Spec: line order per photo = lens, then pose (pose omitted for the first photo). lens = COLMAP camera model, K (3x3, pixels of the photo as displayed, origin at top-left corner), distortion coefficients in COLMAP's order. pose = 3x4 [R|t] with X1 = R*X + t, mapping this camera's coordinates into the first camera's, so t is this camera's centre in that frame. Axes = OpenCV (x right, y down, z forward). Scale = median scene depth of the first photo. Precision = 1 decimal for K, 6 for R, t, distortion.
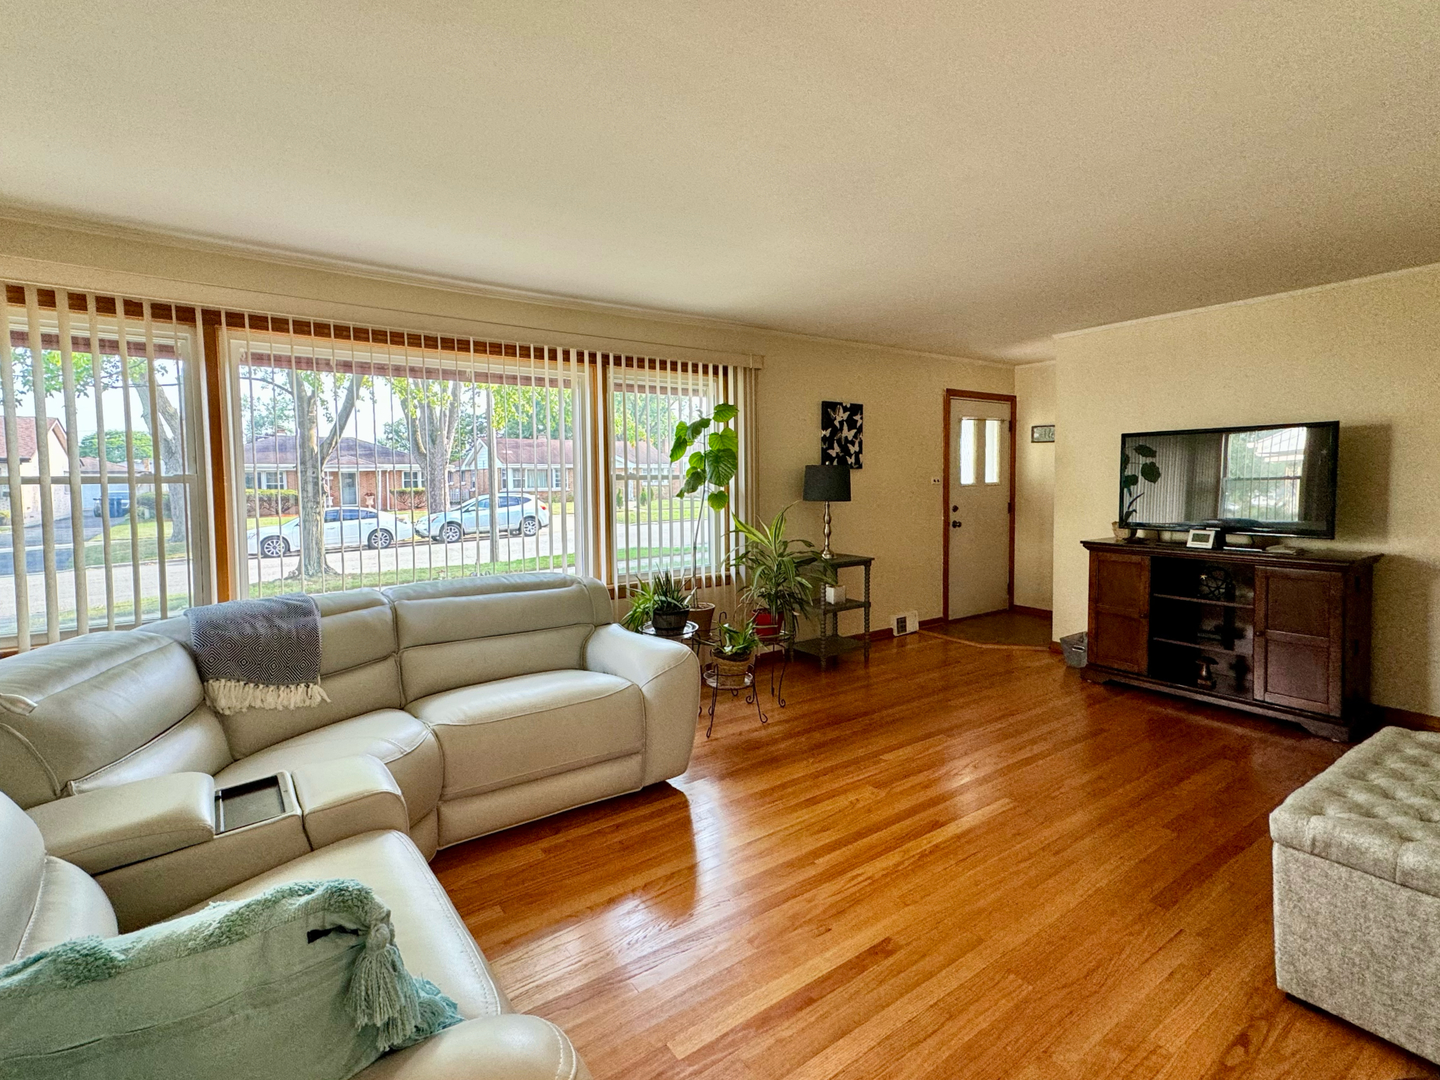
lens RADIAL K [[691.7, 0, 715.0], [0, 691.7, 525.5], [0, 0, 1]] dist [0.013250, 0.000918]
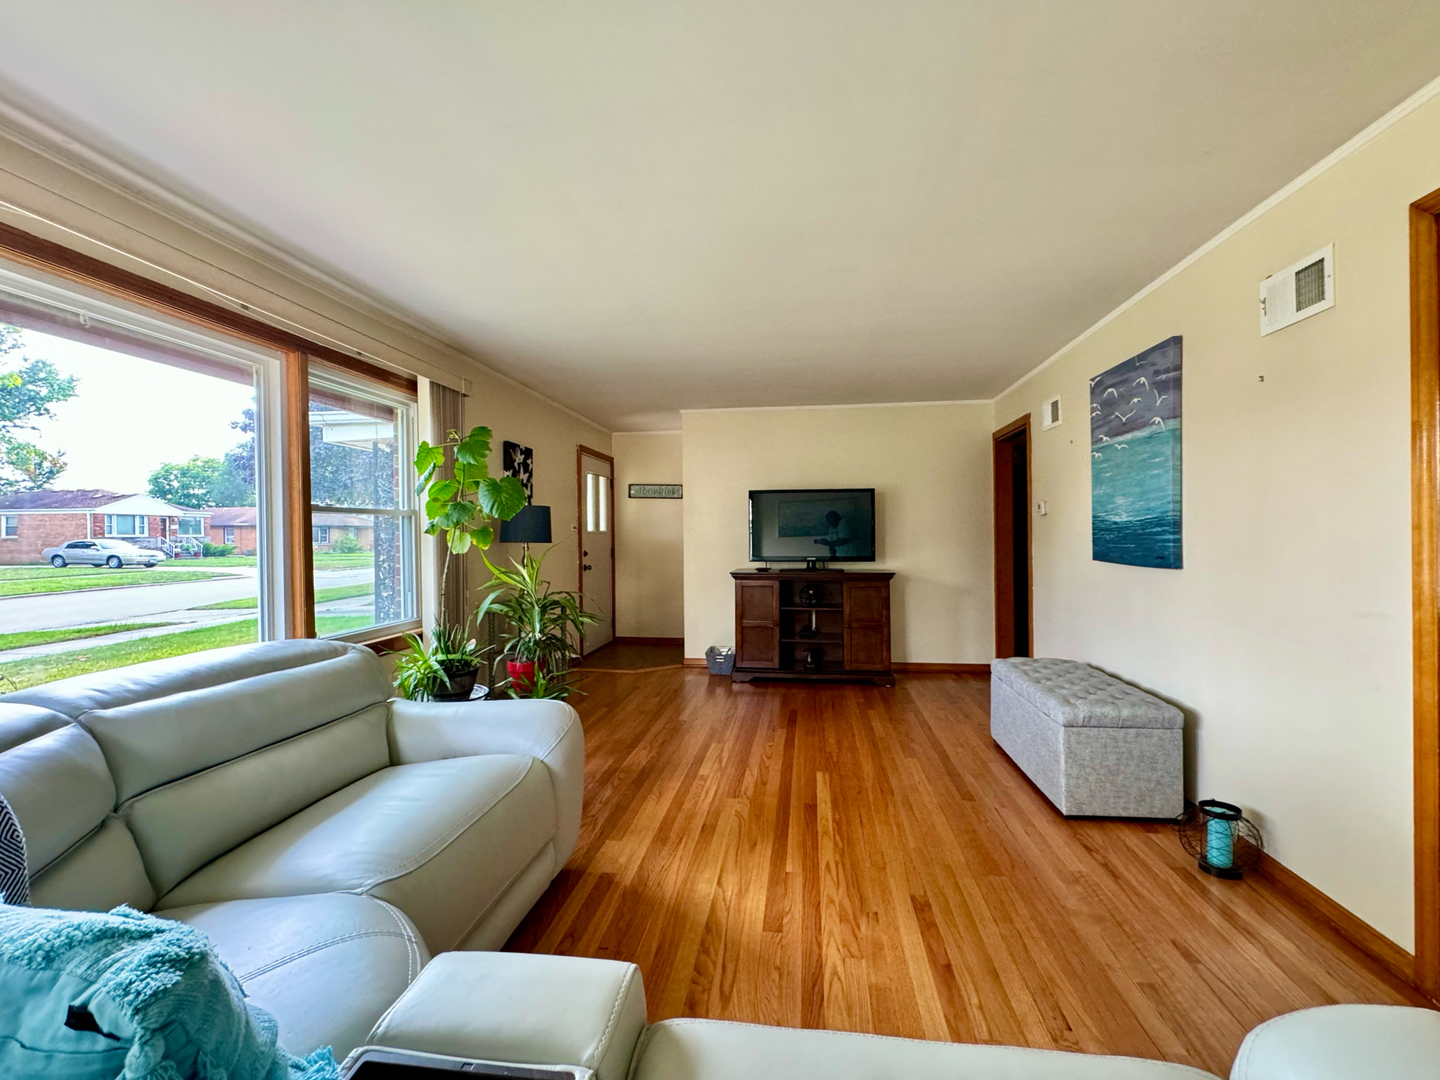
lens RADIAL K [[634.0, 0, 720.2], [0, 634.0, 541.1], [0, 0, 1]] dist [0.001785, 0.000364]
pose [[0.670588, 0.000267, 0.741830, -0.367554], [0.050605, 0.997654, -0.046104, 0.019179], [-0.740102, 0.068456, 0.669002, 0.242505]]
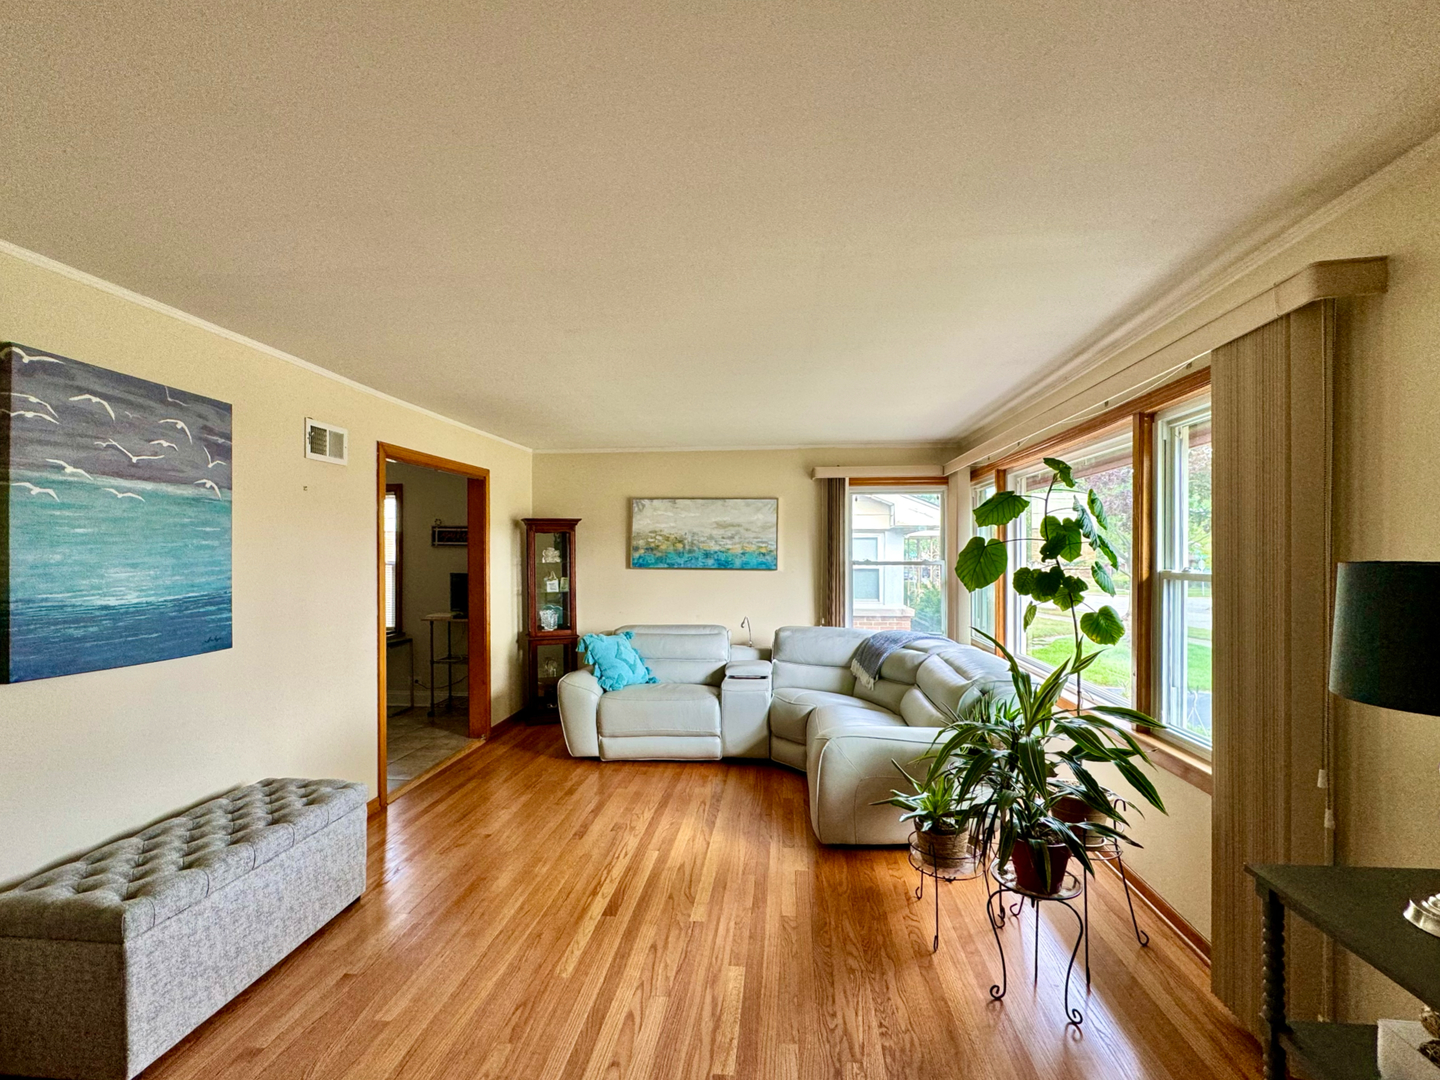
lens RADIAL K [[634.0, 0, 717.4], [0, 634.0, 545.6], [0, 0, 1]] dist [0.001785, 0.000364]
pose [[-0.644361, 0.002951, -0.764716, 0.608699], [-0.042082, 0.998340, 0.039312, -0.104741], [0.763563, 0.057513, -0.643167, 1.102502]]
